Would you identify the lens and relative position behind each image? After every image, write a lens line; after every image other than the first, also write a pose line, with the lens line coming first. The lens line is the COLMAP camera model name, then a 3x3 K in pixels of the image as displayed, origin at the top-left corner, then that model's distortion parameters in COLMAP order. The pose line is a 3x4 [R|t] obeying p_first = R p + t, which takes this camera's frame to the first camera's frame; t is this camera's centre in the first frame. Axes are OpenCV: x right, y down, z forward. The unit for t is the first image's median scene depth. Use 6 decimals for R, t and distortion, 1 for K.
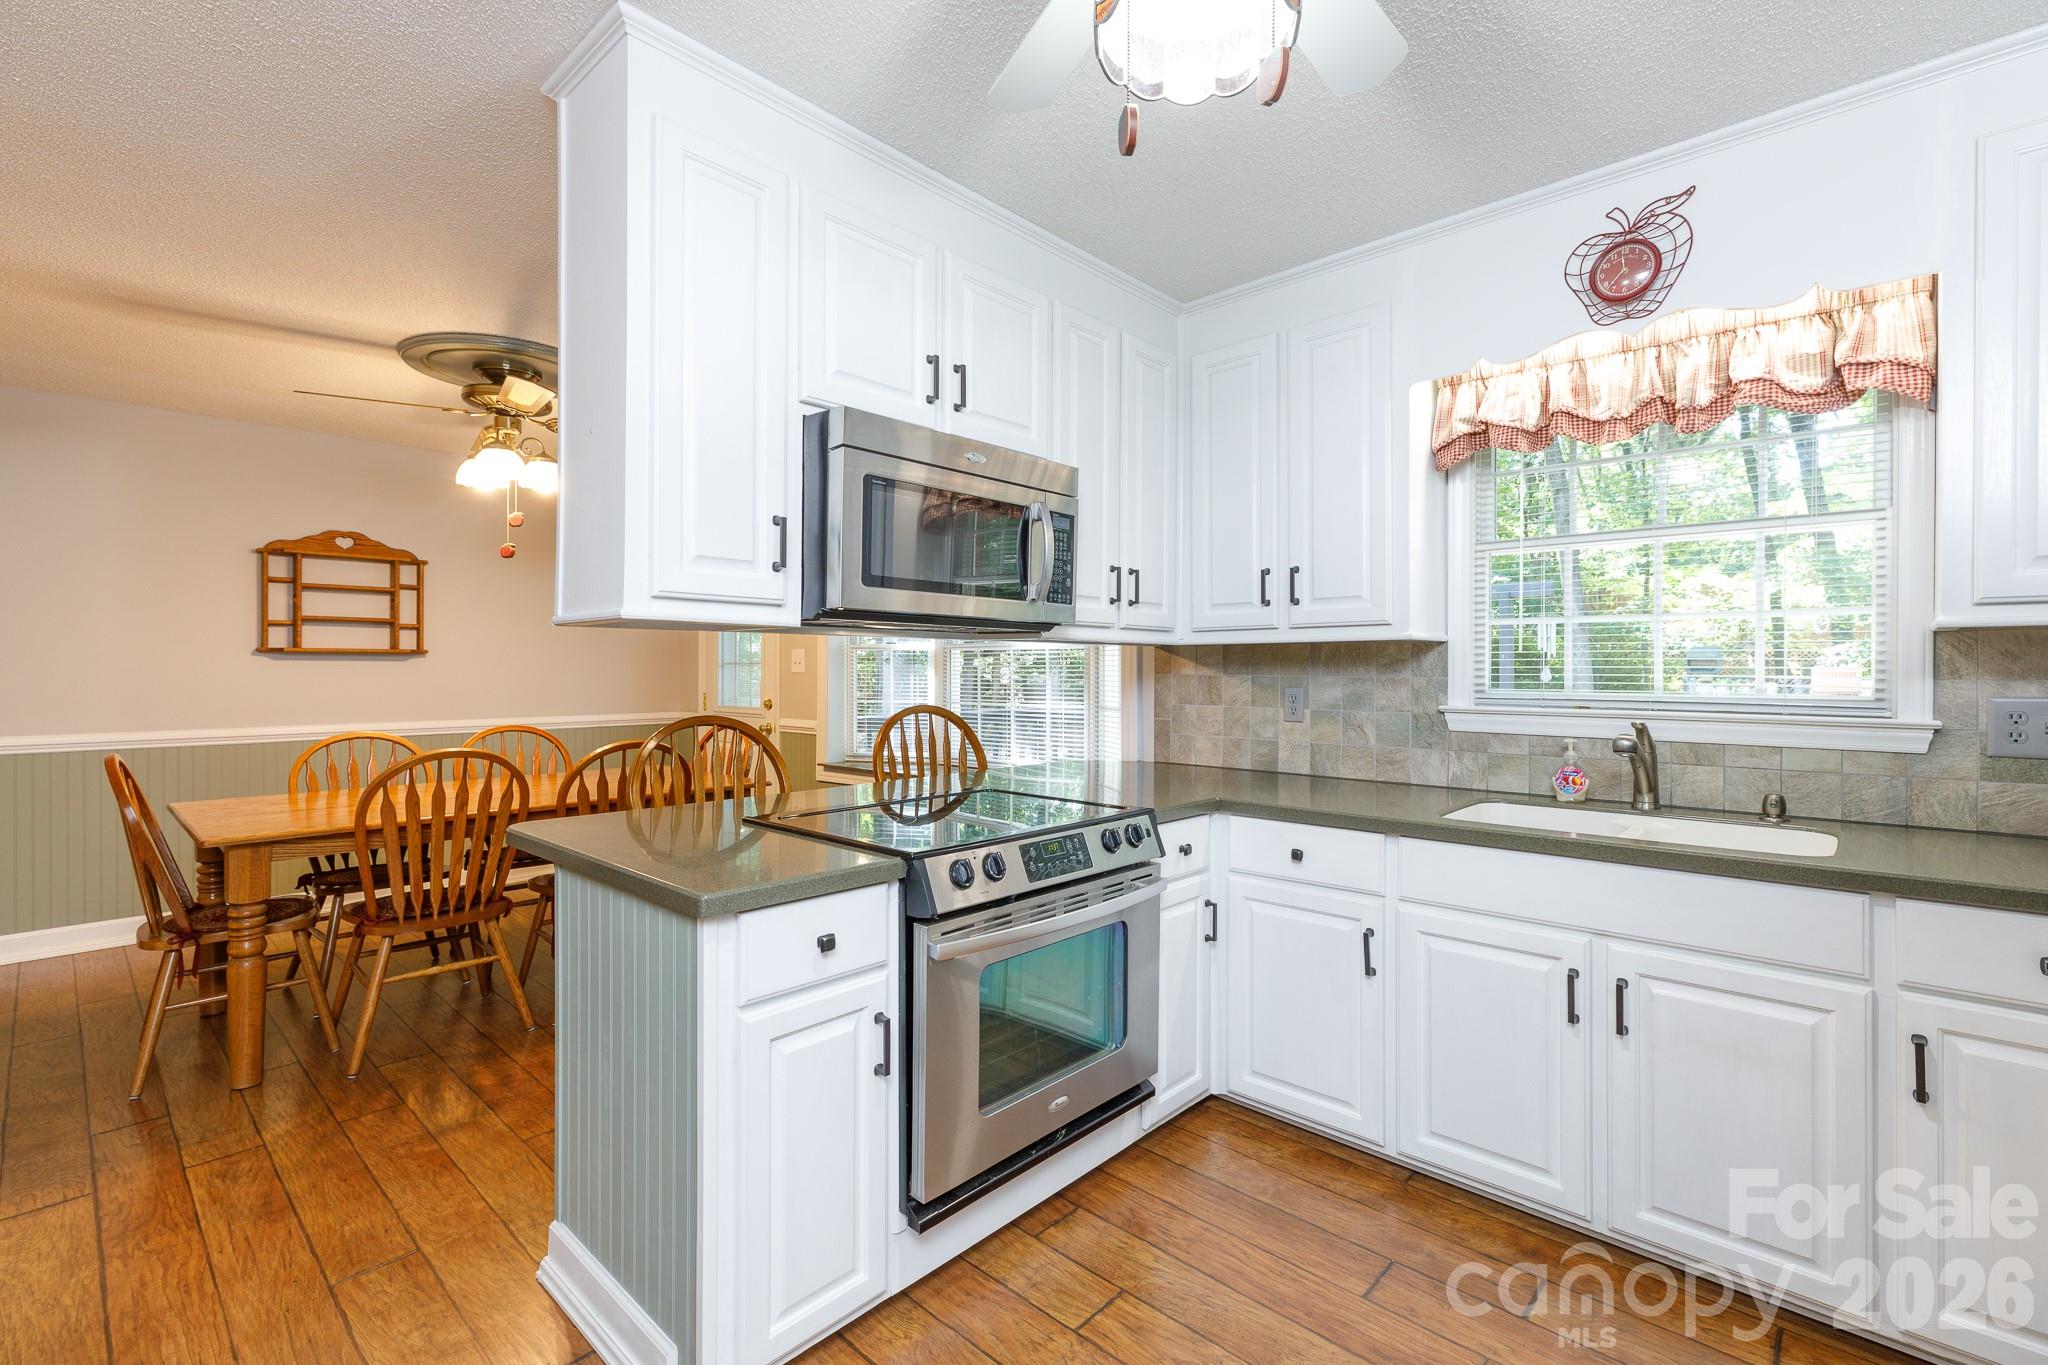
lens RADIAL K [[922.2, 0, 1014.4], [0, 922.2, 675.8], [0, 0, 1]] dist [0.000983, 0.000028]
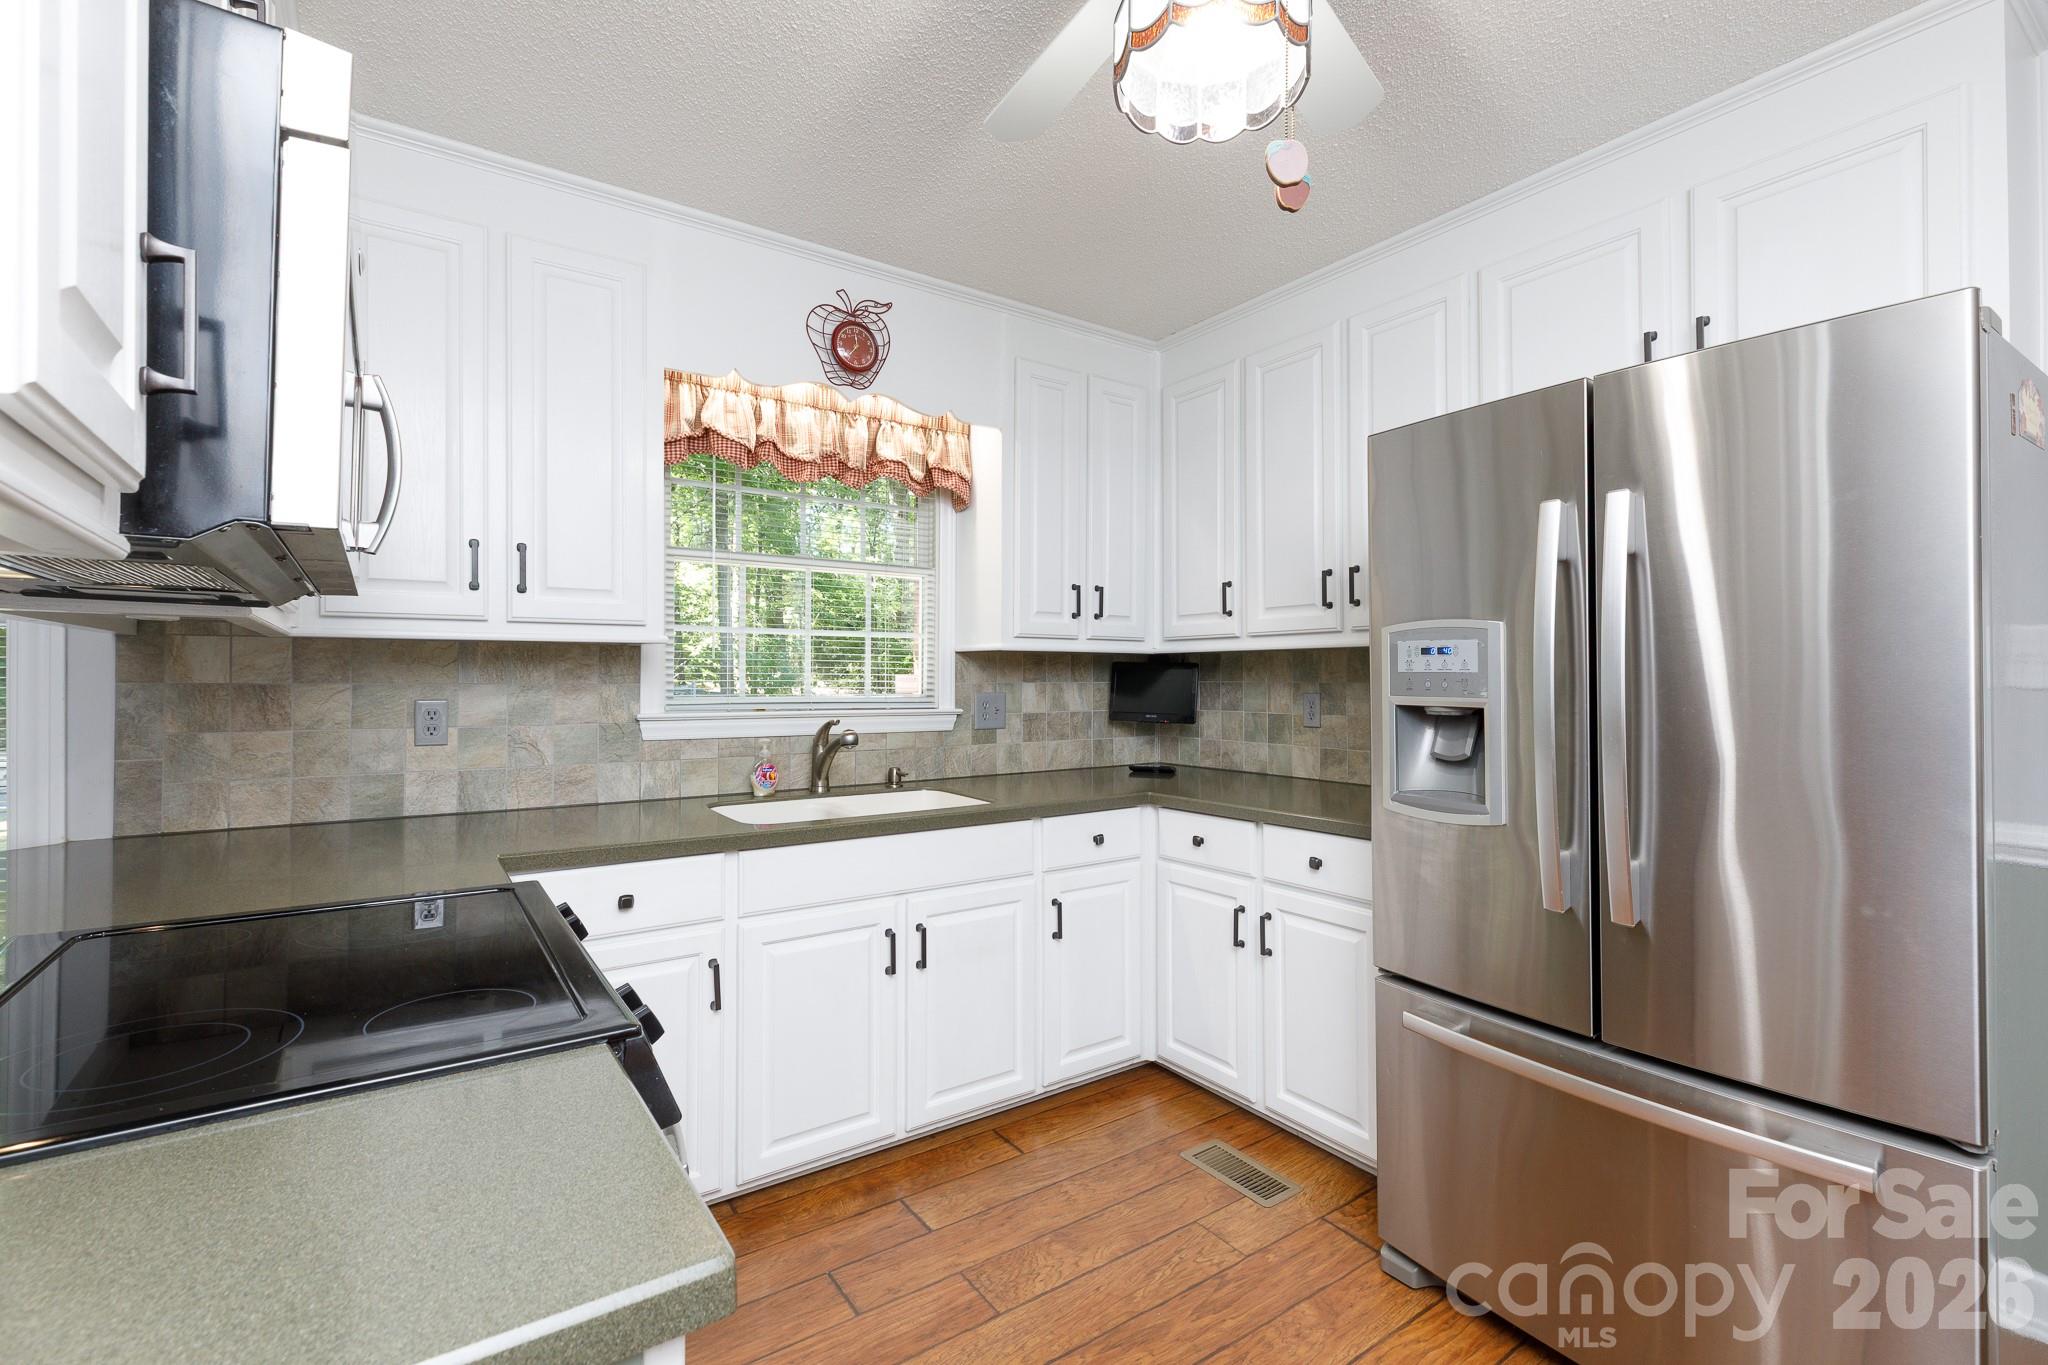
lens RADIAL K [[922.2, 0, 1026.9], [0, 922.2, 673.5], [0, 0, 1]] dist [0.000983, 0.000028]
pose [[0.197209, 0.005613, 0.980345, -0.444632], [0.007565, 0.999945, -0.007247, 0.000986], [-0.980332, 0.008846, 0.197156, 0.504901]]
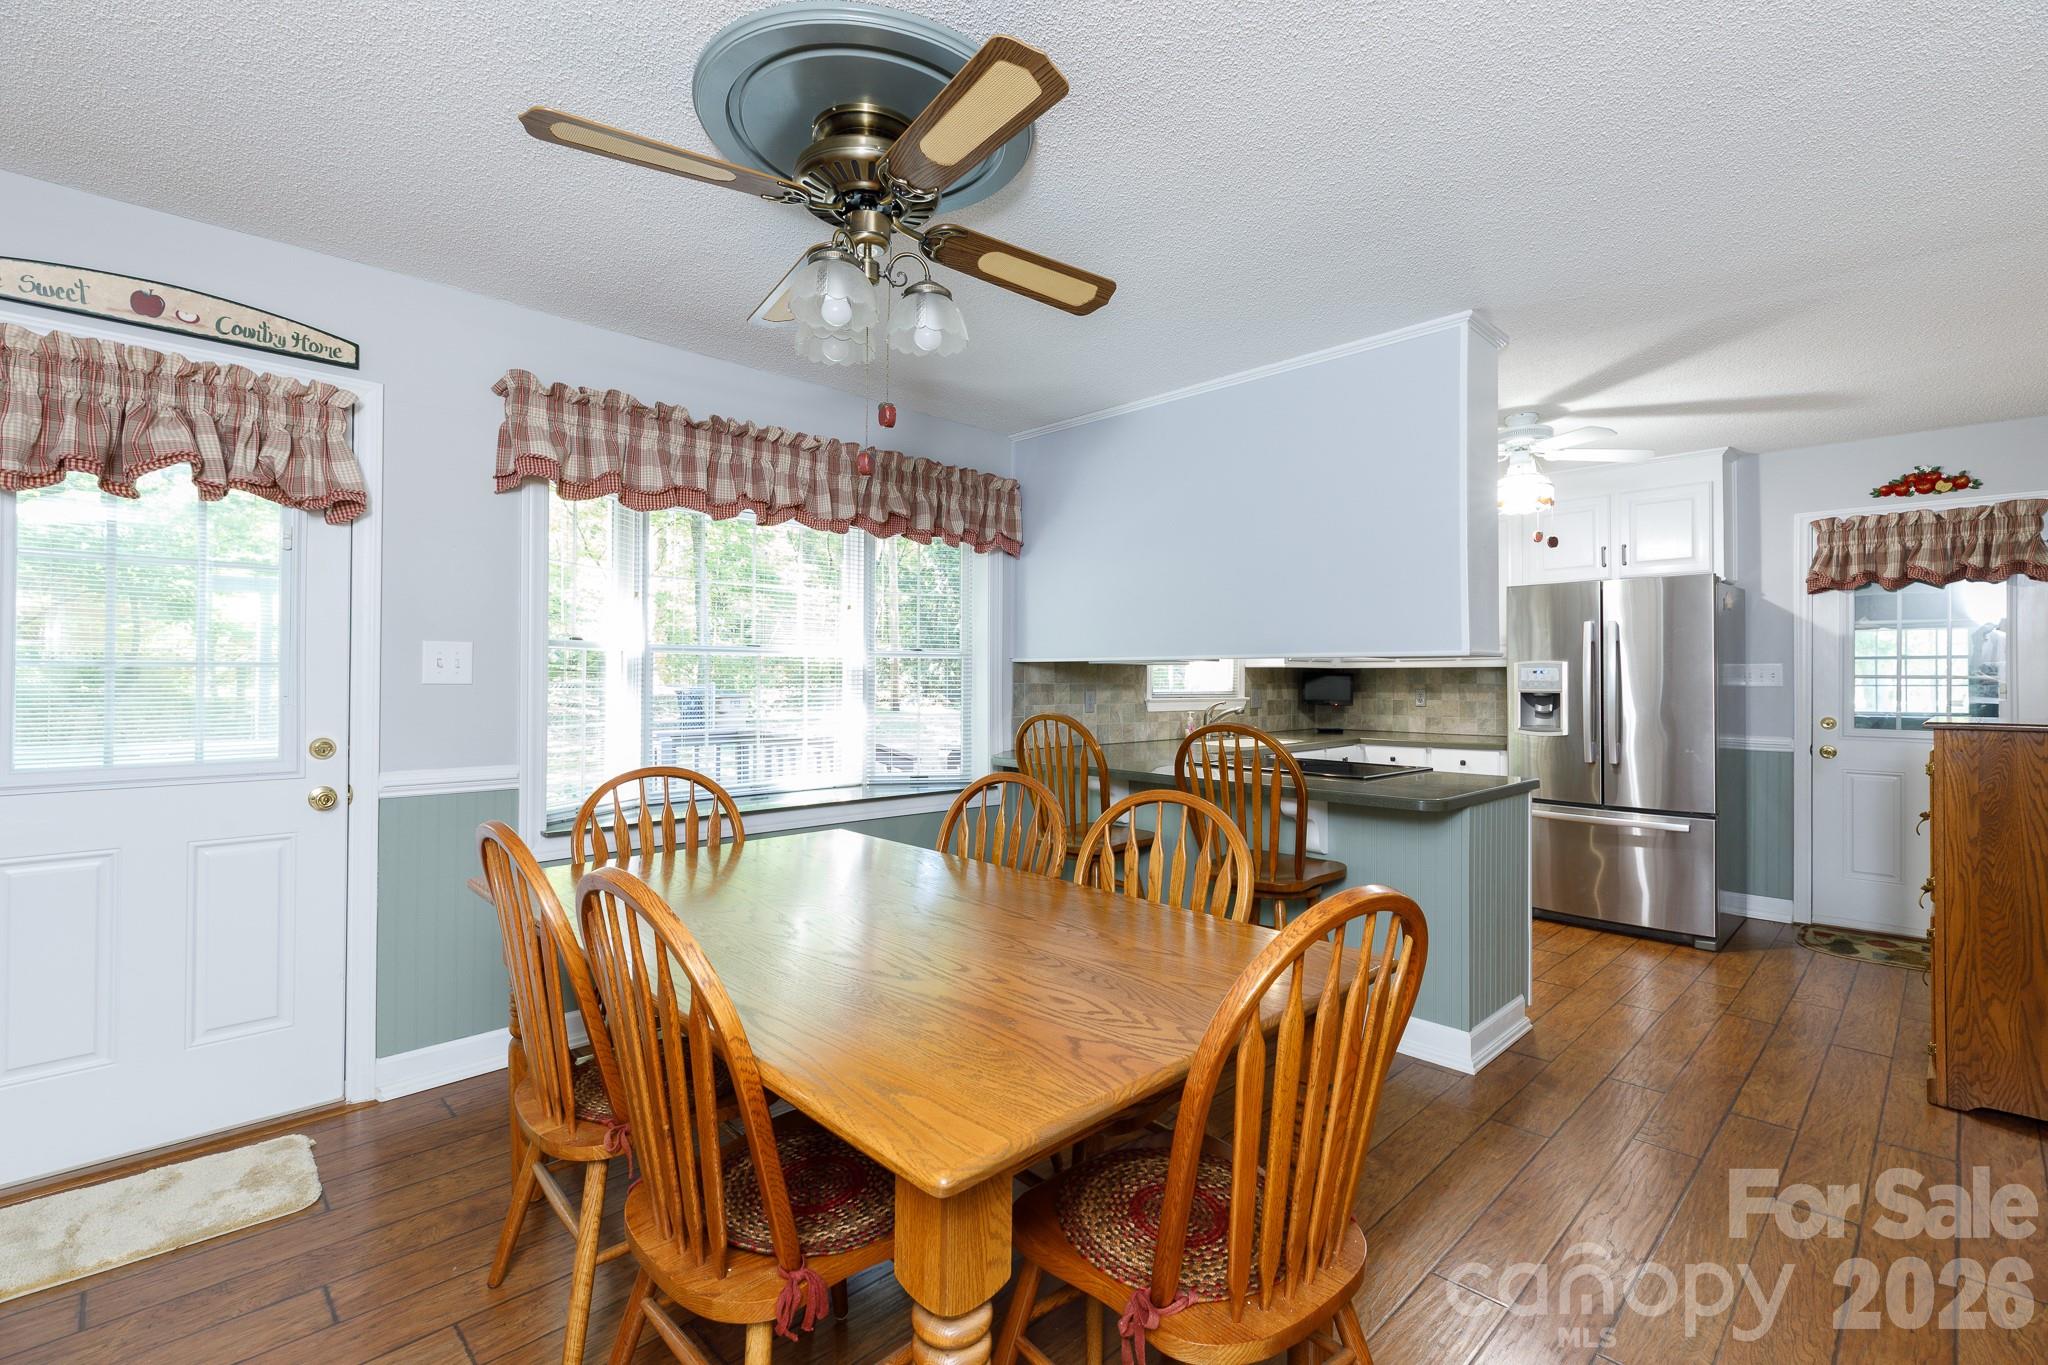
lens RADIAL K [[922.2, 0, 1020.5], [0, 922.2, 674.8], [0, 0, 1]] dist [0.000983, 0.000028]
pose [[0.041059, 0.012247, 0.999082, -1.816837], [0.006122, 0.999903, -0.012509, 0.003349], [-0.999138, 0.006630, 0.040980, 1.408369]]
